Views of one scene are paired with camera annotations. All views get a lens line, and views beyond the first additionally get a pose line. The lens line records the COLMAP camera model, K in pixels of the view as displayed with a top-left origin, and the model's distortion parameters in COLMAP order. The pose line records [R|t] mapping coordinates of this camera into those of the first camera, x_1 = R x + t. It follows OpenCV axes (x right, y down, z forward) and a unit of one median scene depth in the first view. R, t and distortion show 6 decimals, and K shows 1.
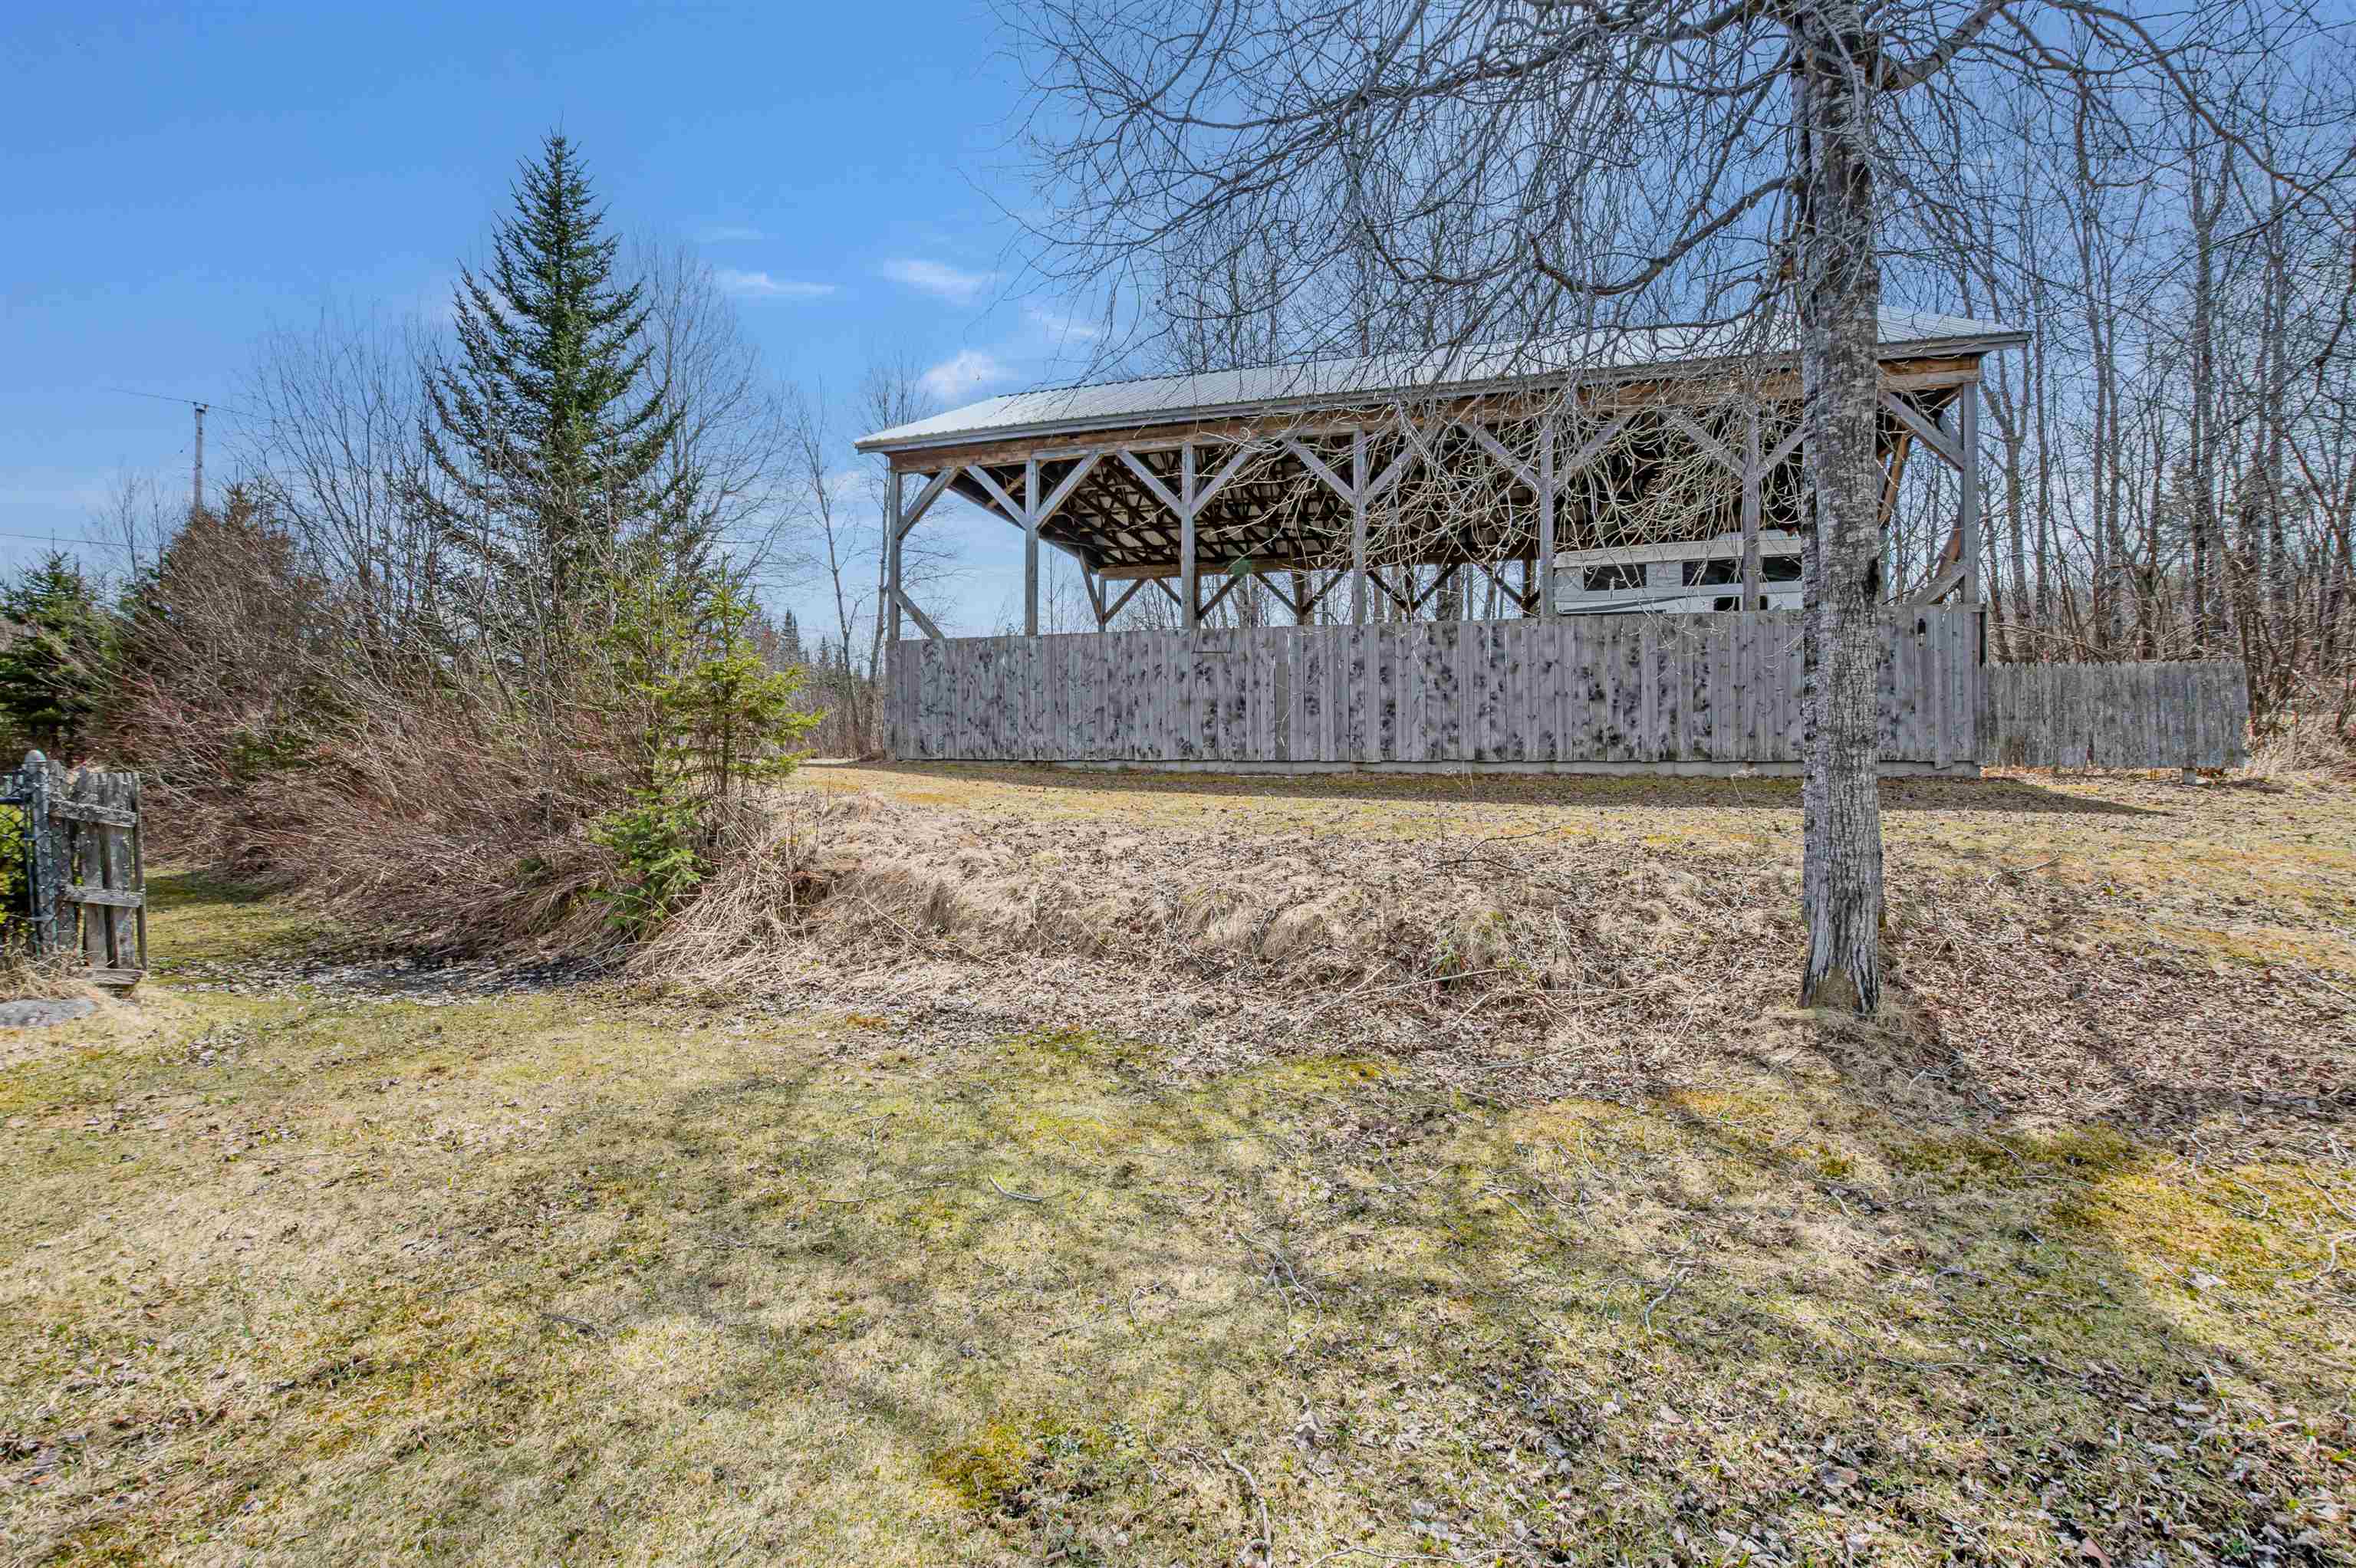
lens RADIAL K [[1036.2, 0, 1178.0], [0, 1036.2, 784.0], [0, 0, 1]] dist [-0.032678, 0.006542]
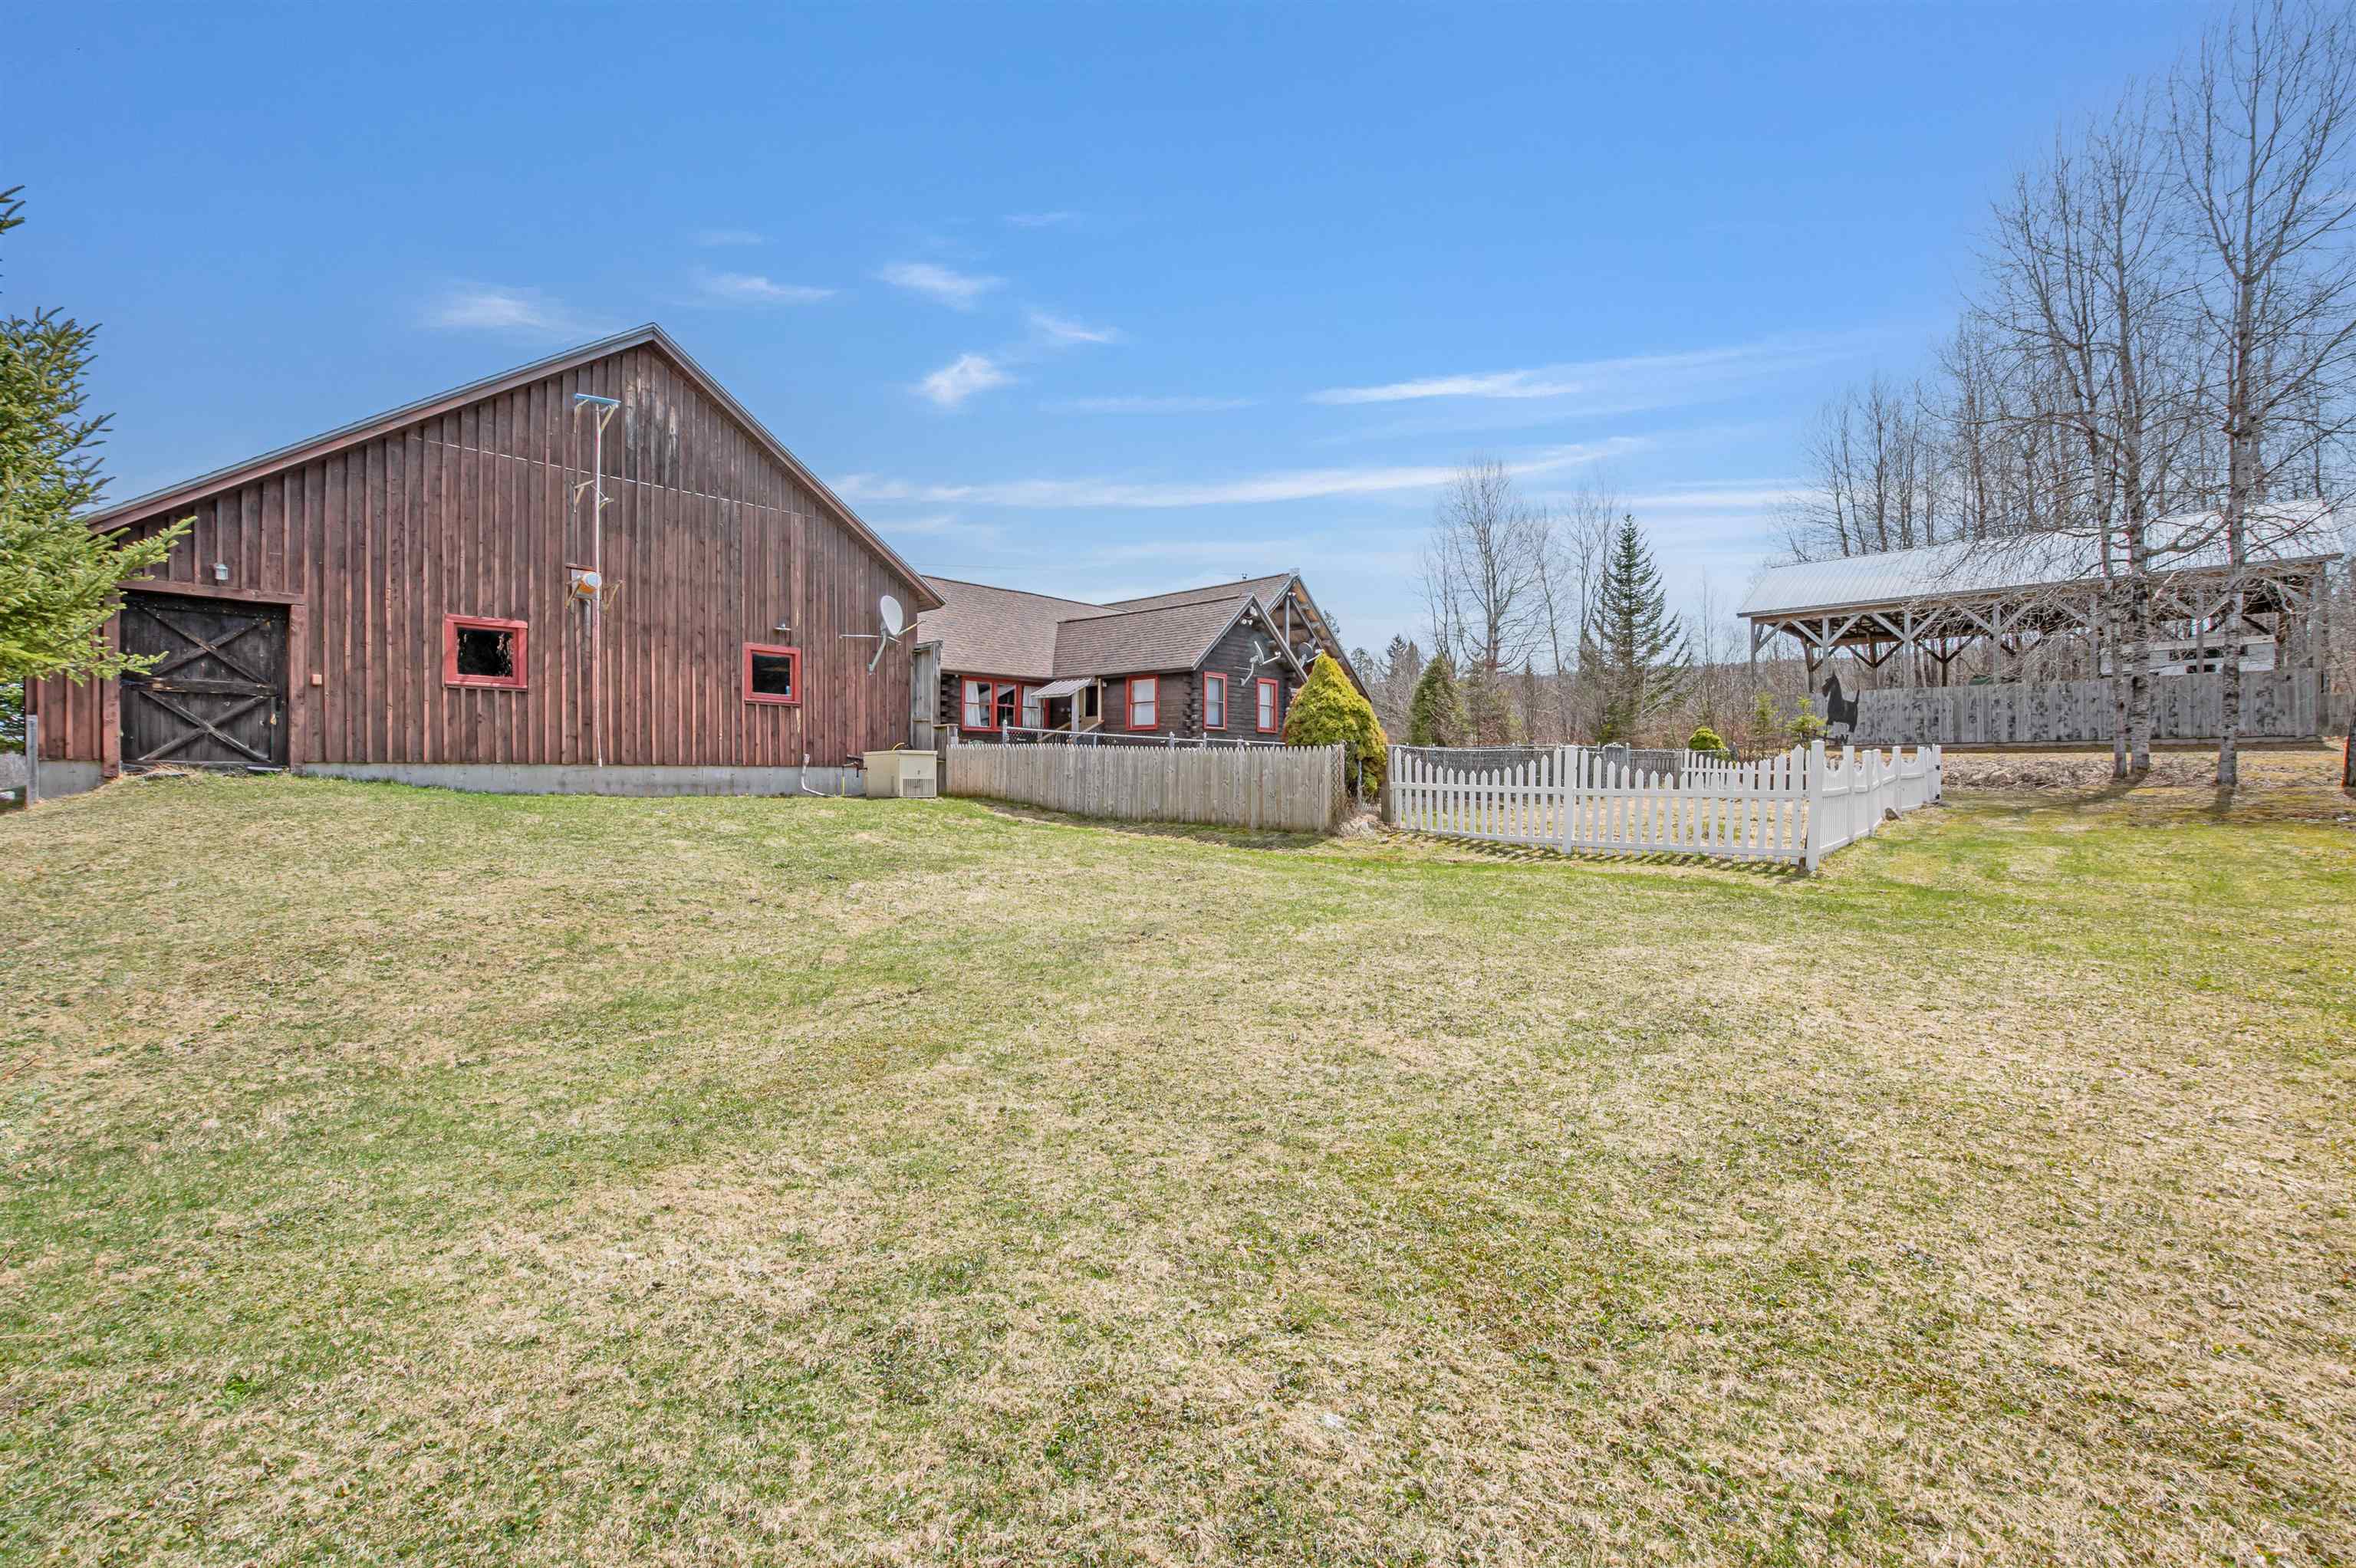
lens RADIAL K [[1036.2, 0, 1178.0], [0, 1036.2, 784.0], [0, 0, 1]] dist [-0.032678, 0.006542]
pose [[0.894122, -0.005968, -0.447784, -0.460905], [0.006403, 0.999979, -0.000542, 0.063698], [0.447778, -0.002383, 0.894141, -1.929619]]
